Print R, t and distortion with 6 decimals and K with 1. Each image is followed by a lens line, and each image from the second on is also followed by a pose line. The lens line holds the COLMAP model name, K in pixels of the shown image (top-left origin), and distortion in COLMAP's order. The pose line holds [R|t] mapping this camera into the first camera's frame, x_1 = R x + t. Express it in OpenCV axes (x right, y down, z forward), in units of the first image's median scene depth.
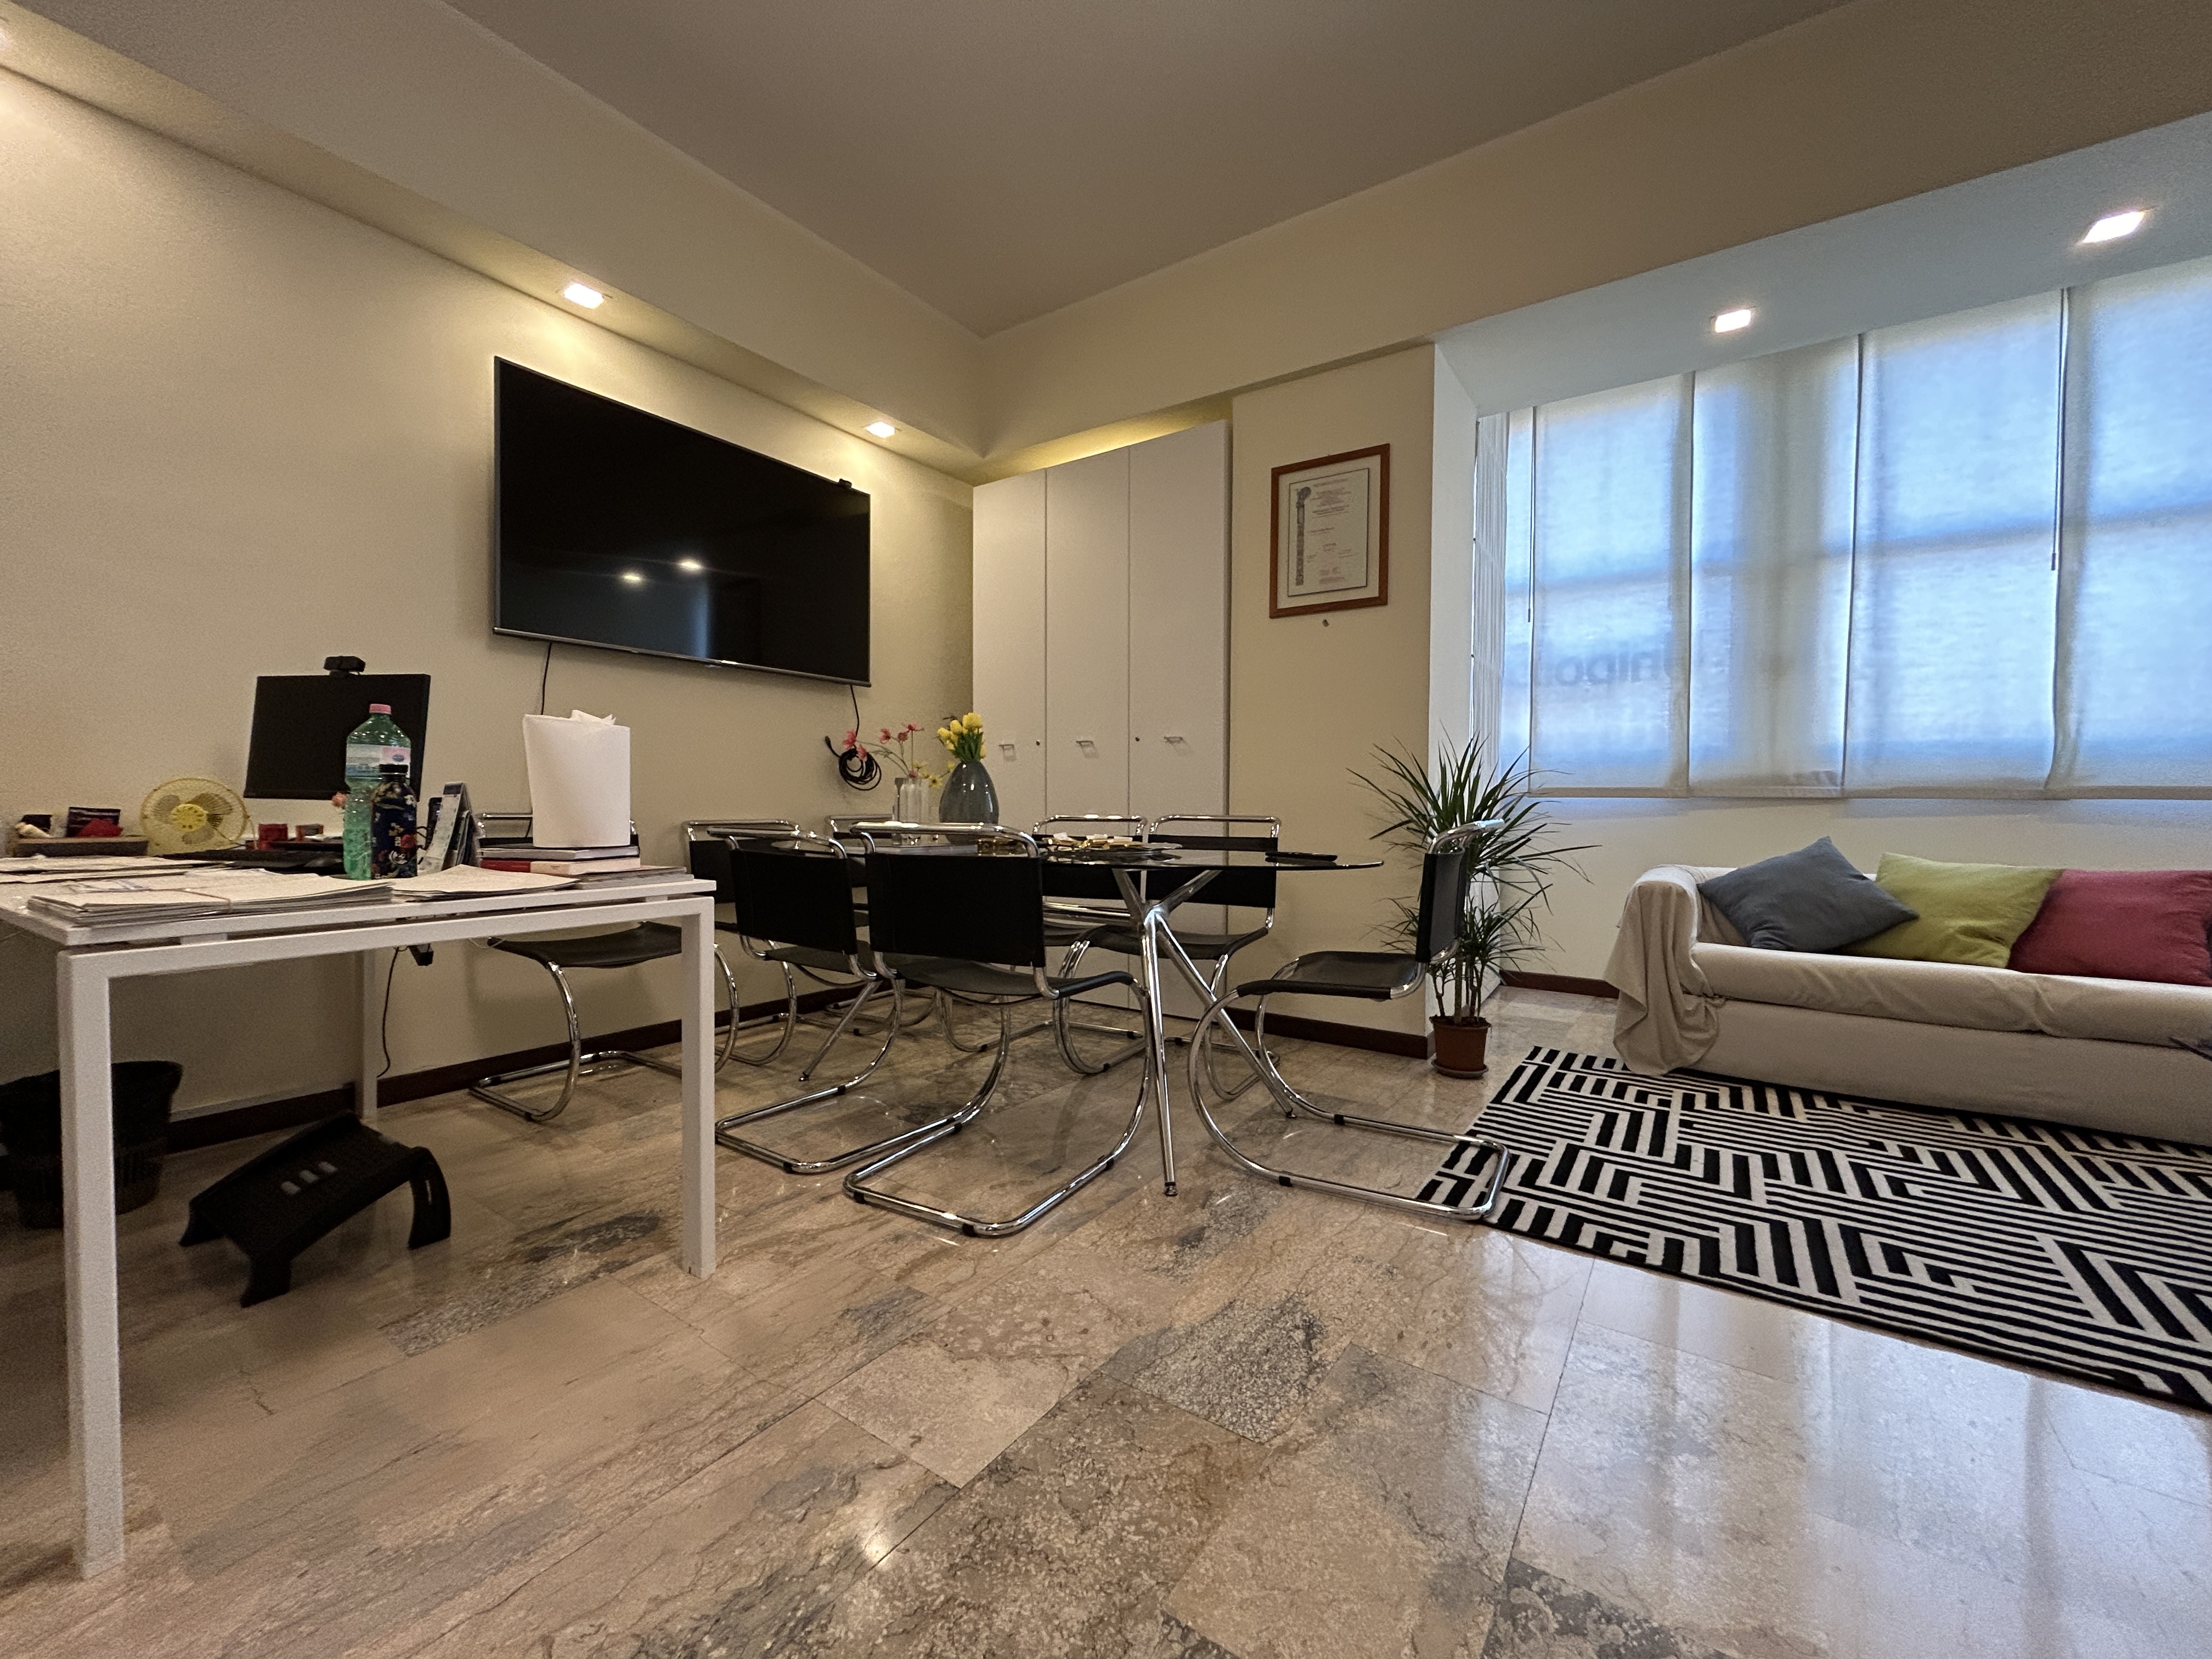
lens RADIAL K [[893.2, 0, 1102.4], [0, 893.2, 824.3], [0, 0, 1]] dist [-0.001136, 0.000674]
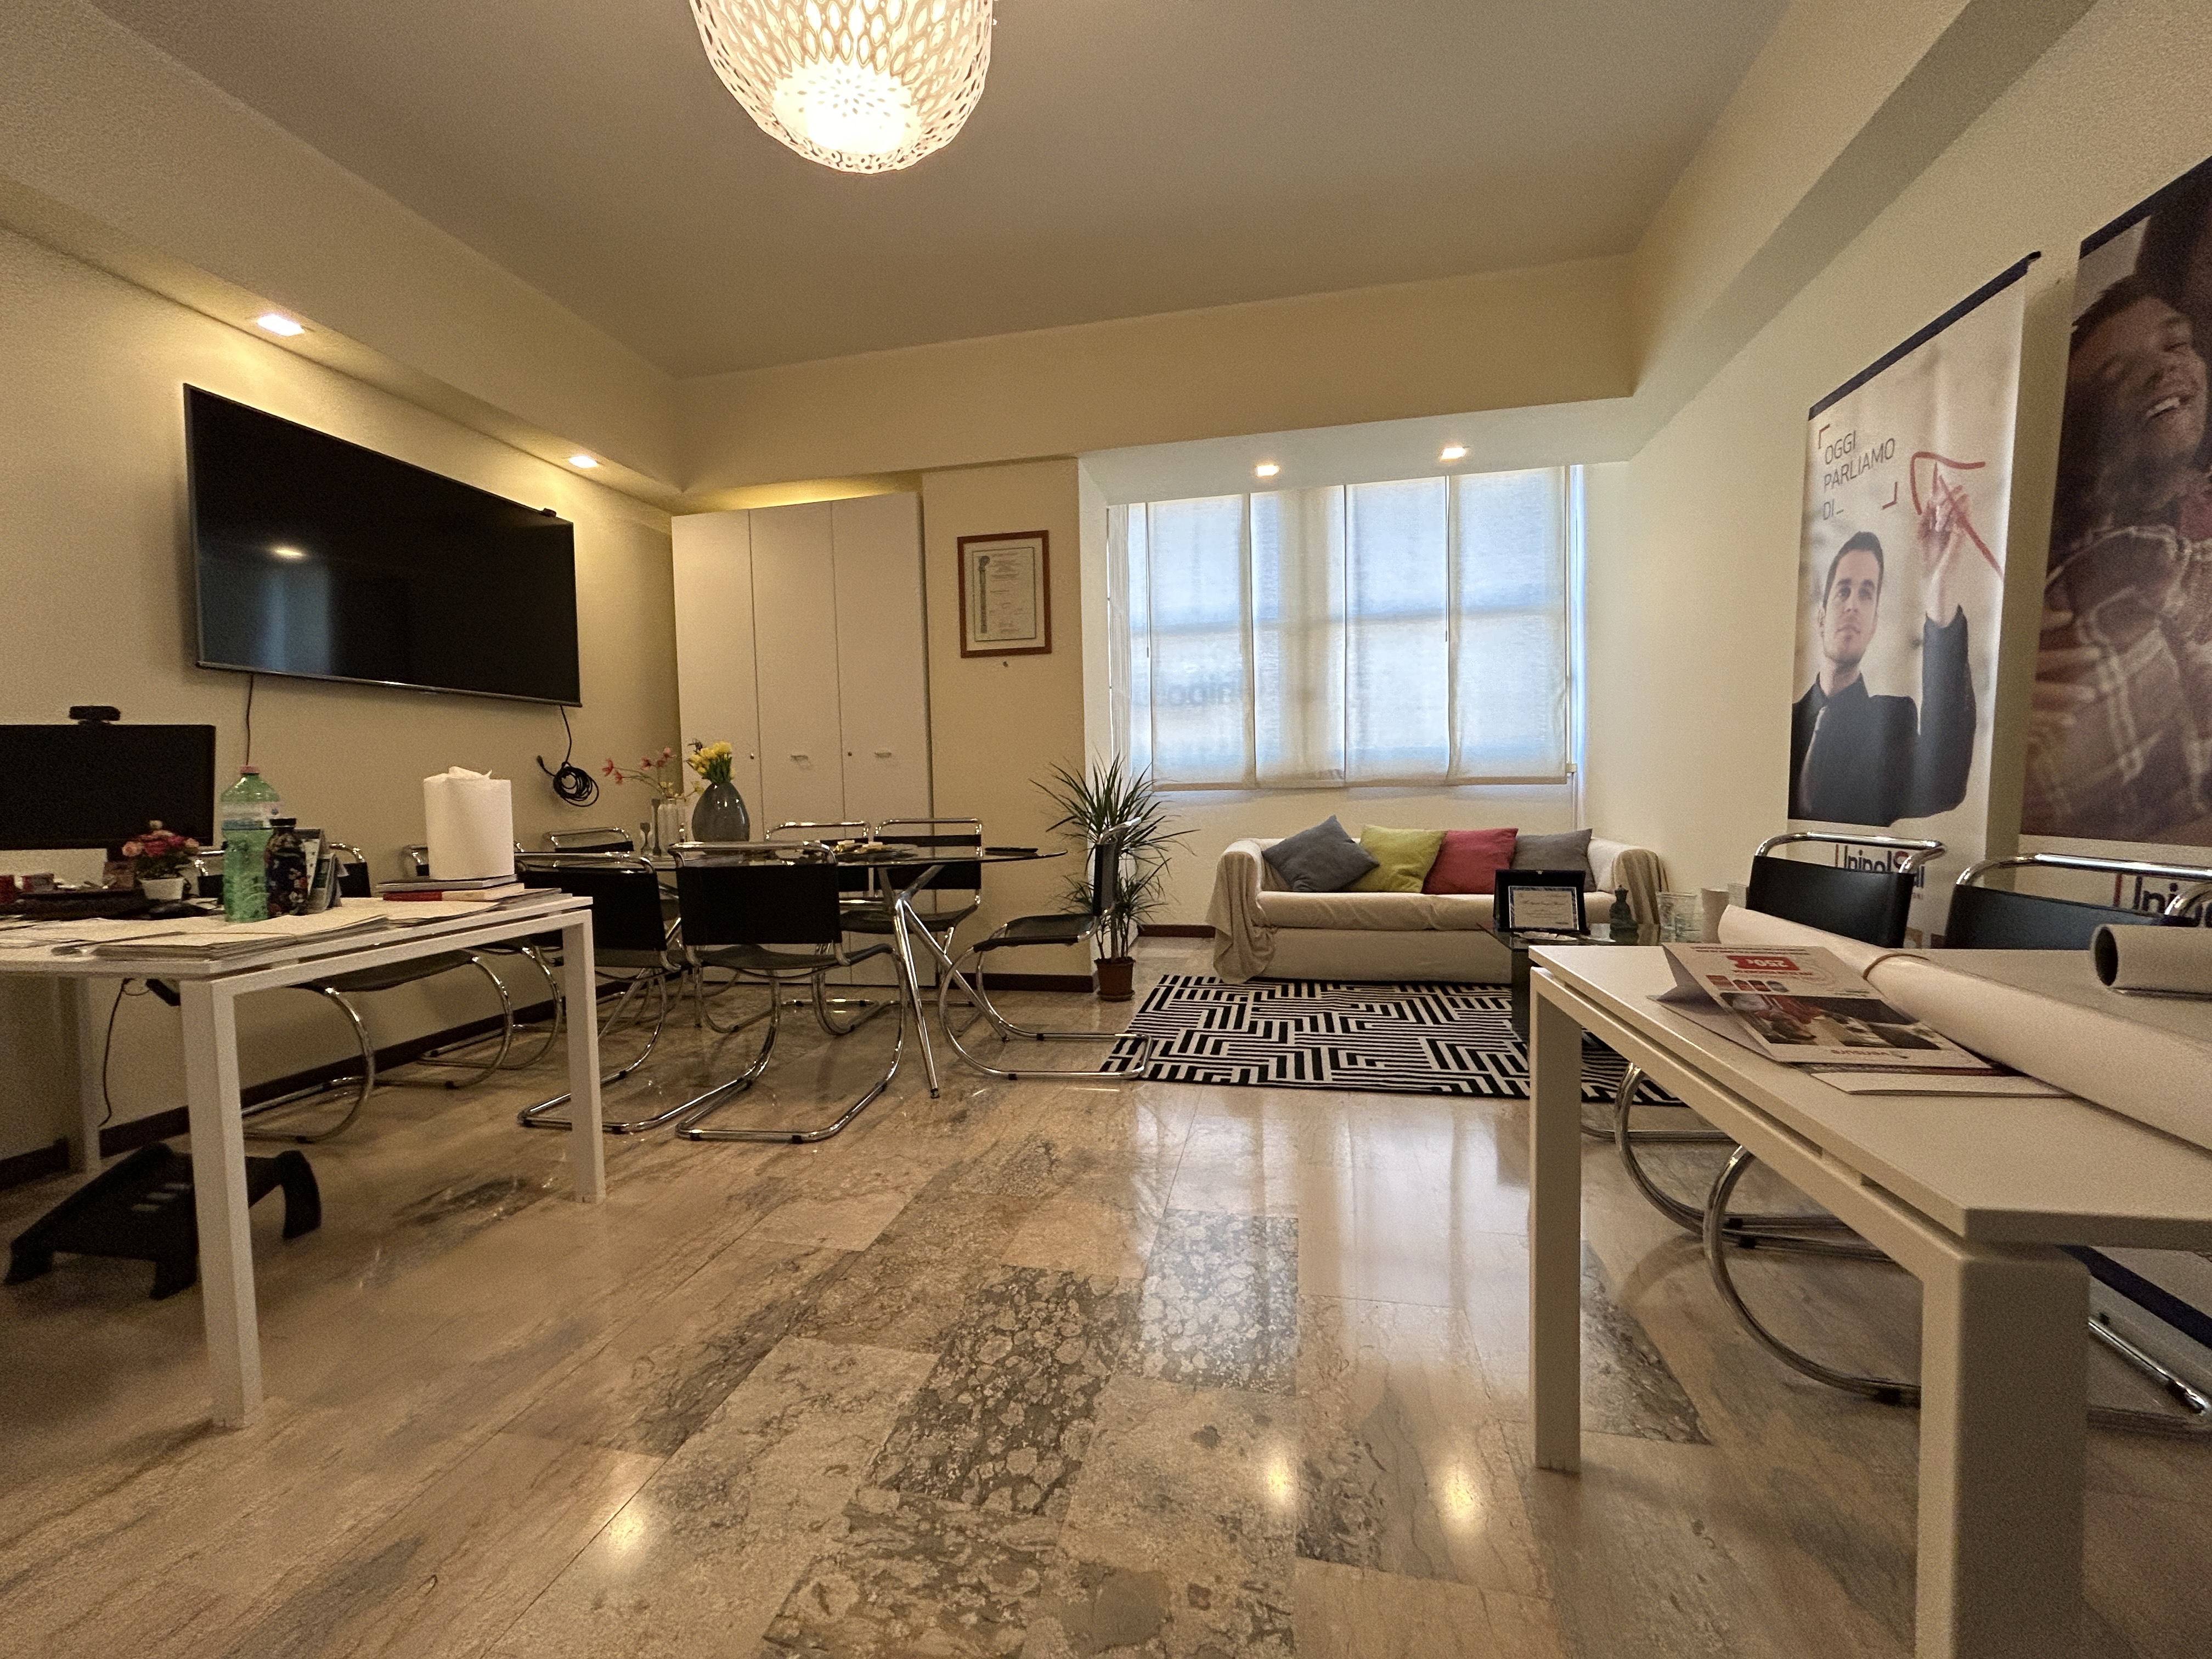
lens RADIAL K [[888.8, 0, 1097.6], [0, 888.8, 827.0], [0, 0, 1]] dist [0.001972, 0.000358]
pose [[0.925572, -0.046300, 0.375730, -0.138340], [0.038871, 0.998870, 0.027332, -0.026000], [-0.376571, -0.010693, 0.926326, -0.273592]]
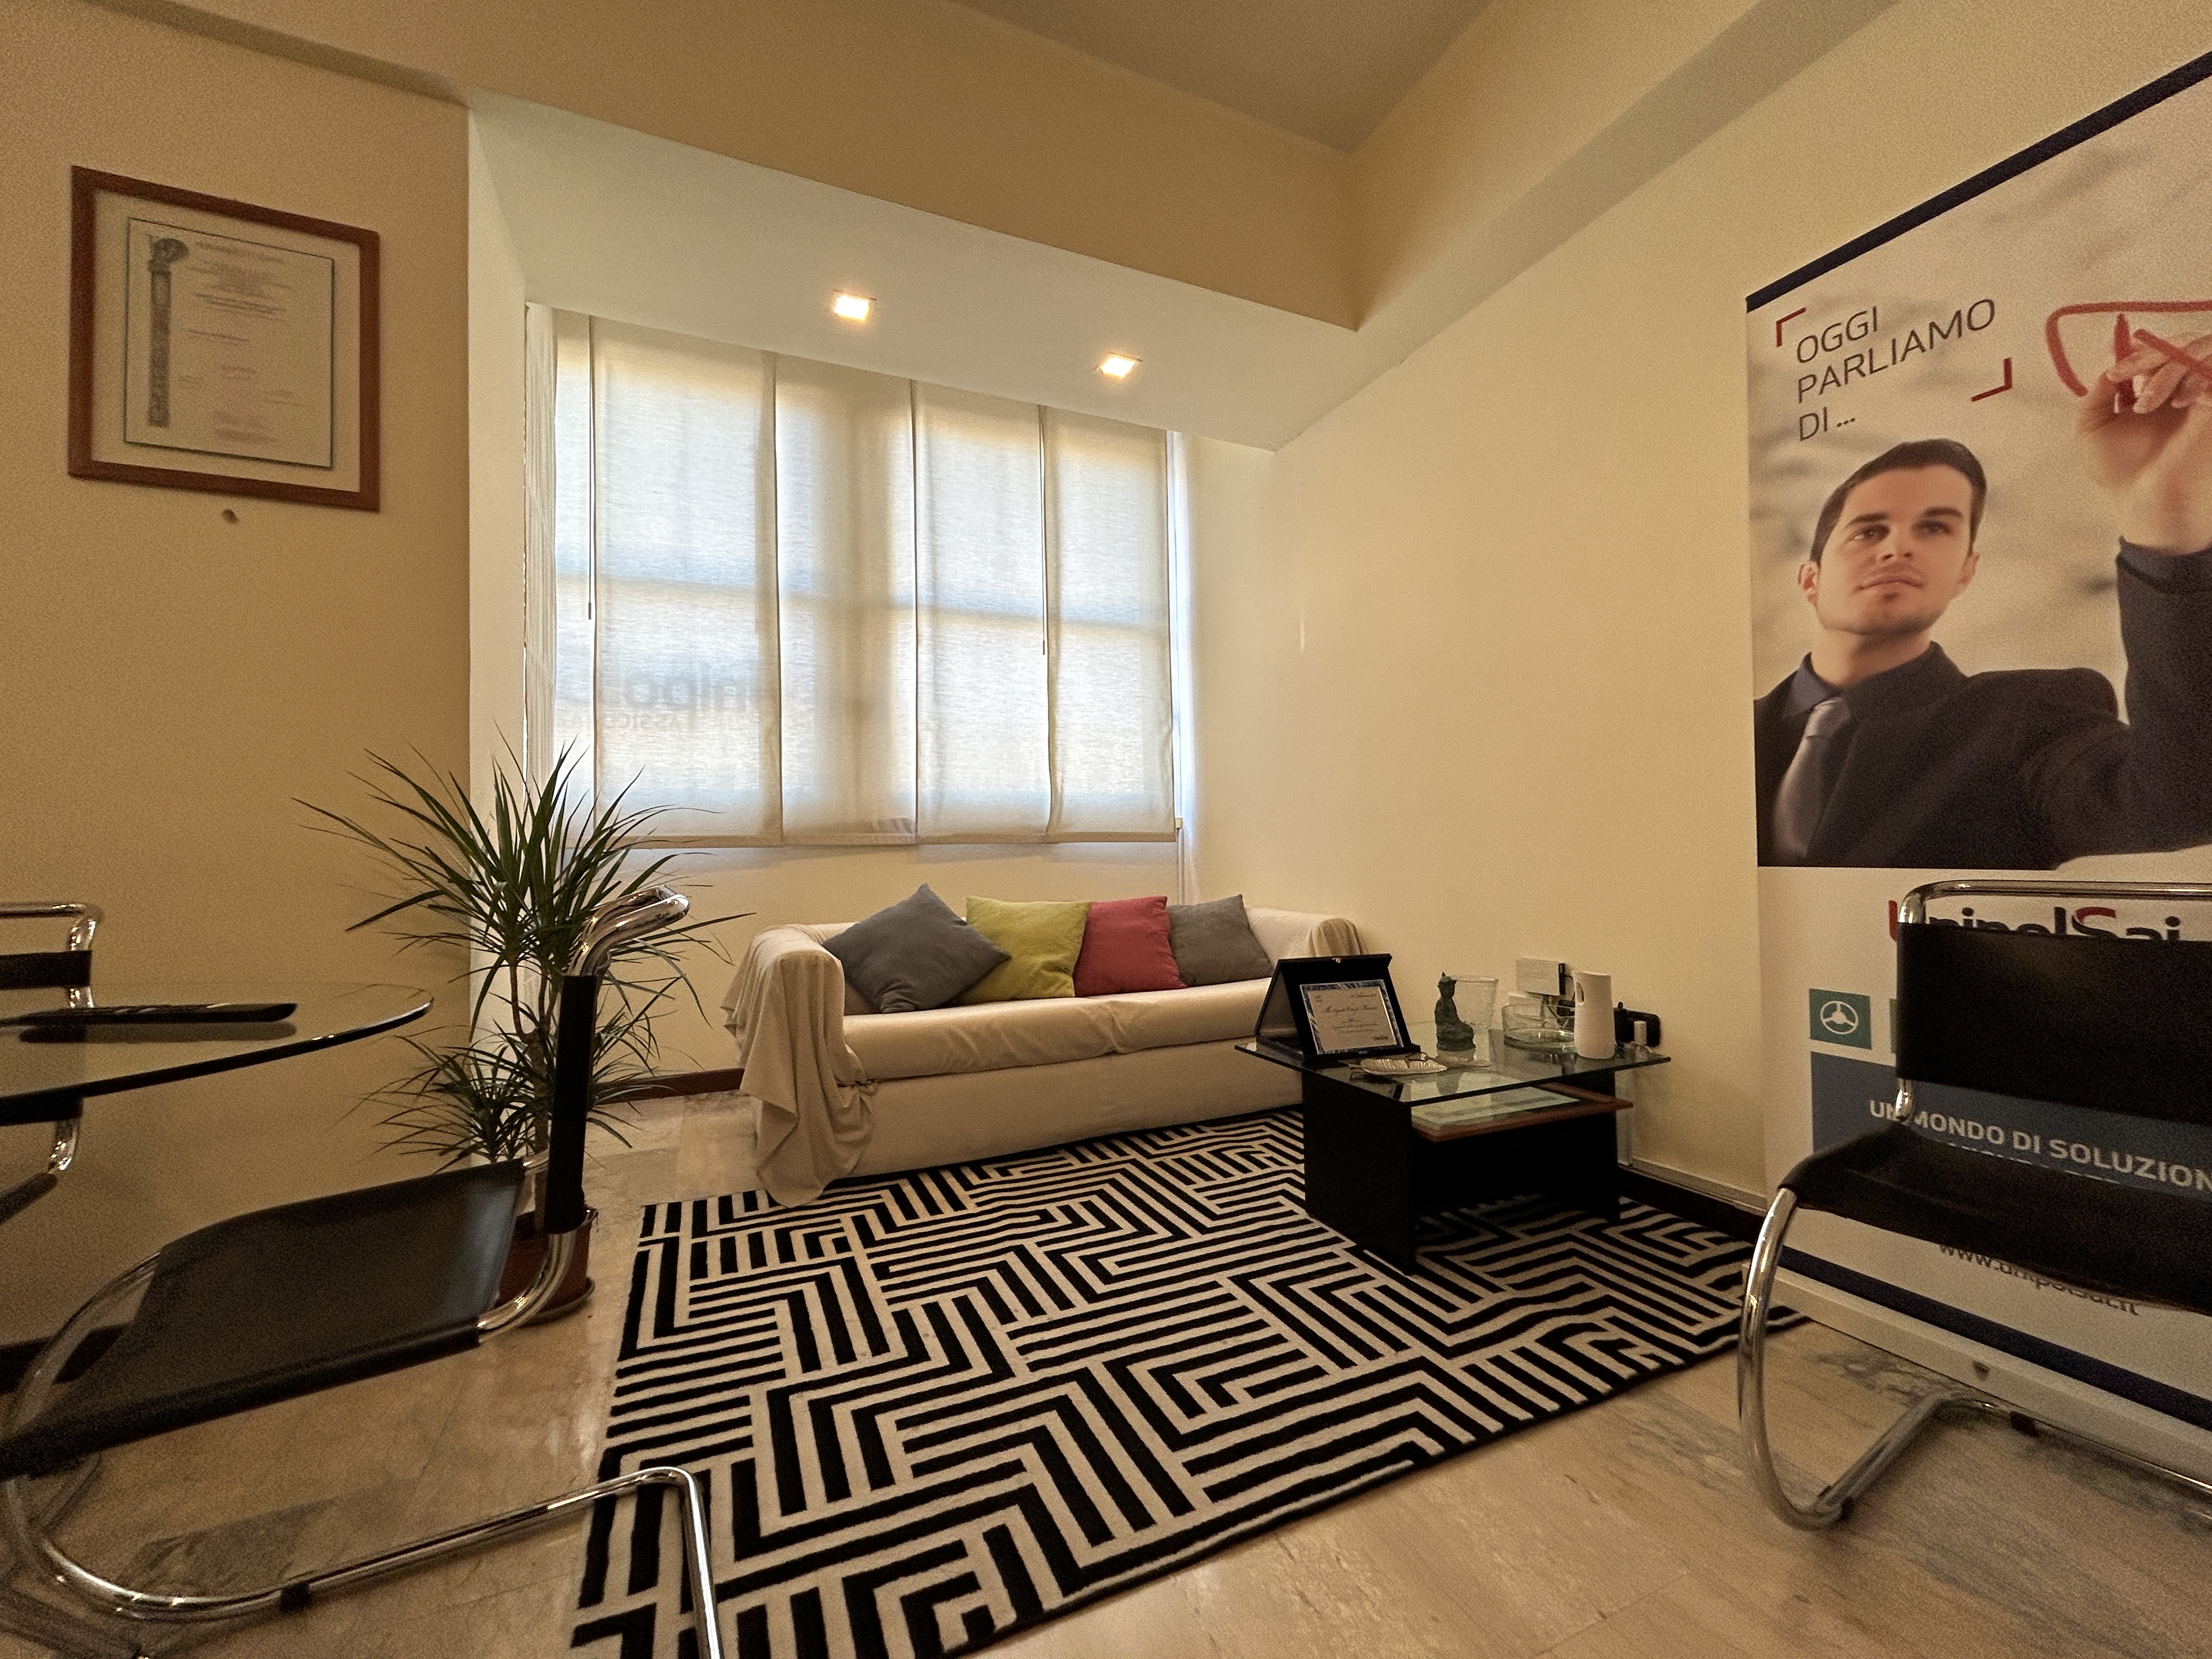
lens RADIAL K [[893.2, 0, 1102.4], [0, 893.2, 824.3], [0, 0, 1]] dist [-0.001136, 0.000674]
pose [[0.518744, 0.007124, 0.854900, 0.084437], [0.044071, 0.998413, -0.035062, -0.009740], [-0.853793, 0.055865, 0.517607, 0.372193]]
